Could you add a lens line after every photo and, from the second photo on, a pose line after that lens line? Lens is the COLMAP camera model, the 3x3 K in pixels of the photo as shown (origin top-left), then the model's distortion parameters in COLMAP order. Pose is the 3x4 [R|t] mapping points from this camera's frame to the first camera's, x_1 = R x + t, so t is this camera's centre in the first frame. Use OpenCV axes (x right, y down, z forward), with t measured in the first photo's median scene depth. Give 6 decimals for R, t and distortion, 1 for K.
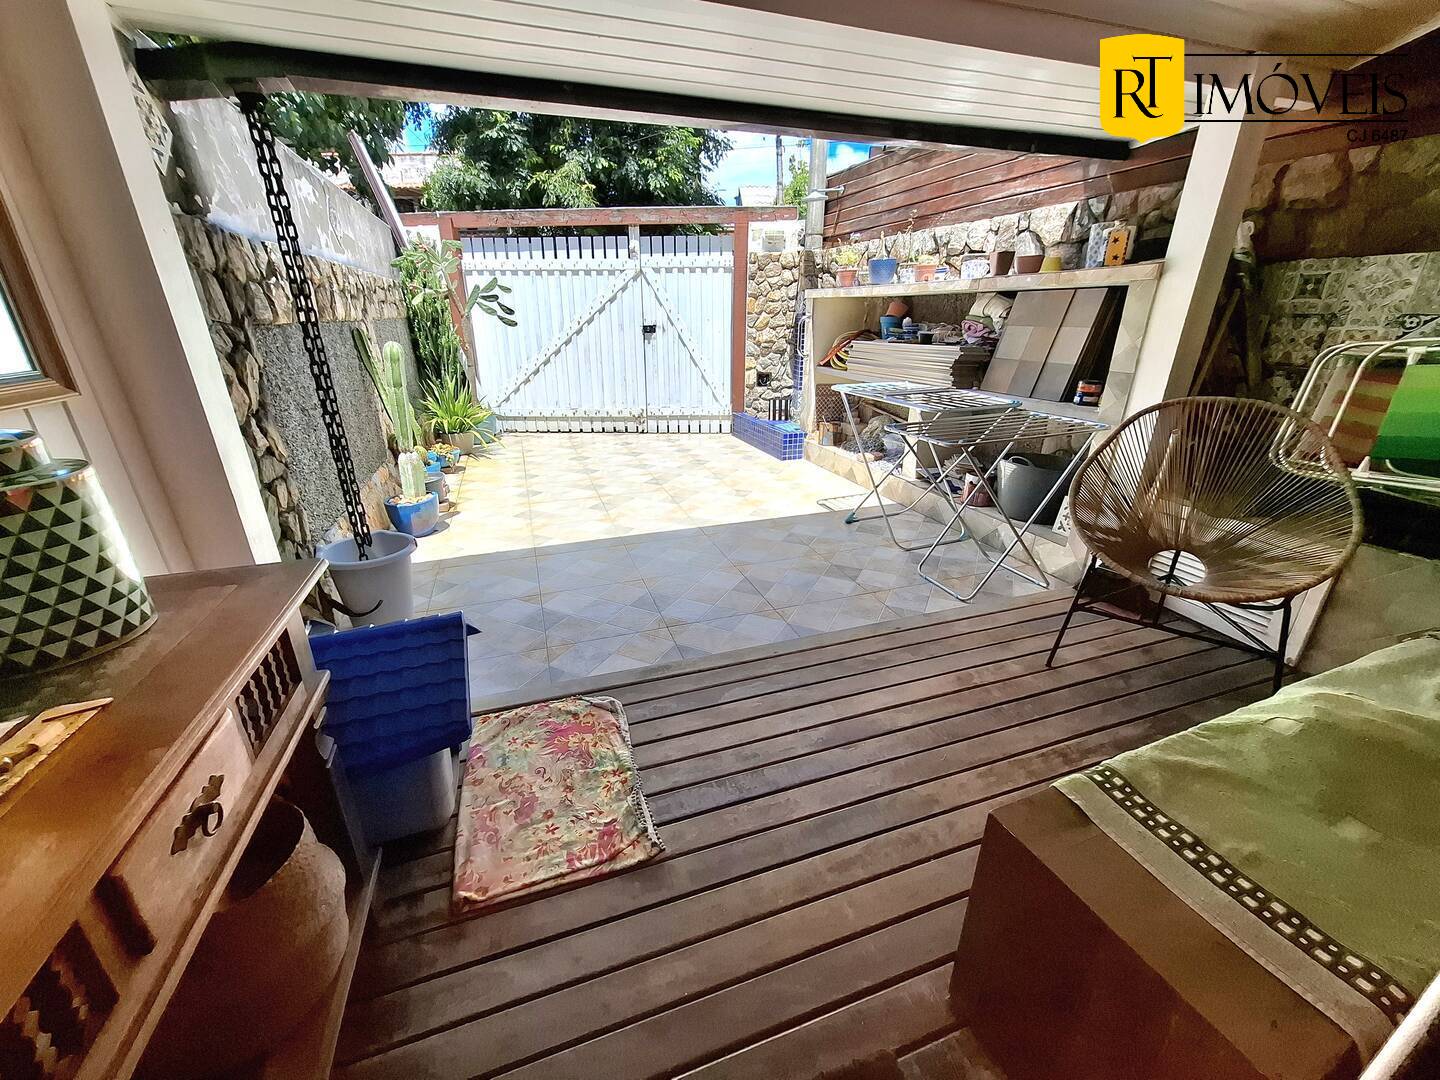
lens RADIAL K [[567.6, 0, 715.6], [0, 567.6, 541.3], [0, 0, 1]] dist [-0.007414, 0.001427]
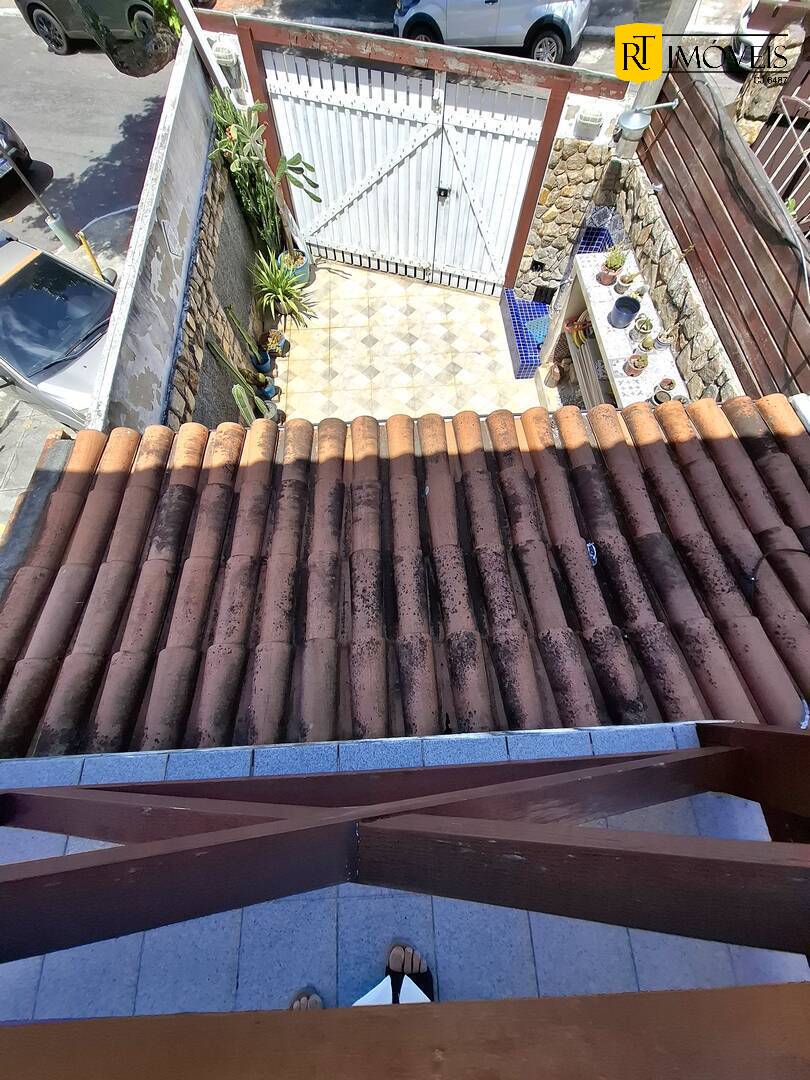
lens RADIAL K [[425.7, 0, 407.3], [0, 425.7, 535.6], [0, 0, 1]] dist [-0.007414, 0.001427]
pose [[0.962885, 0.253637, -0.092303, 0.051494], [-0.106228, 0.670491, 0.734273, -0.533433], [0.248128, -0.697216, 0.672550, 0.022773]]
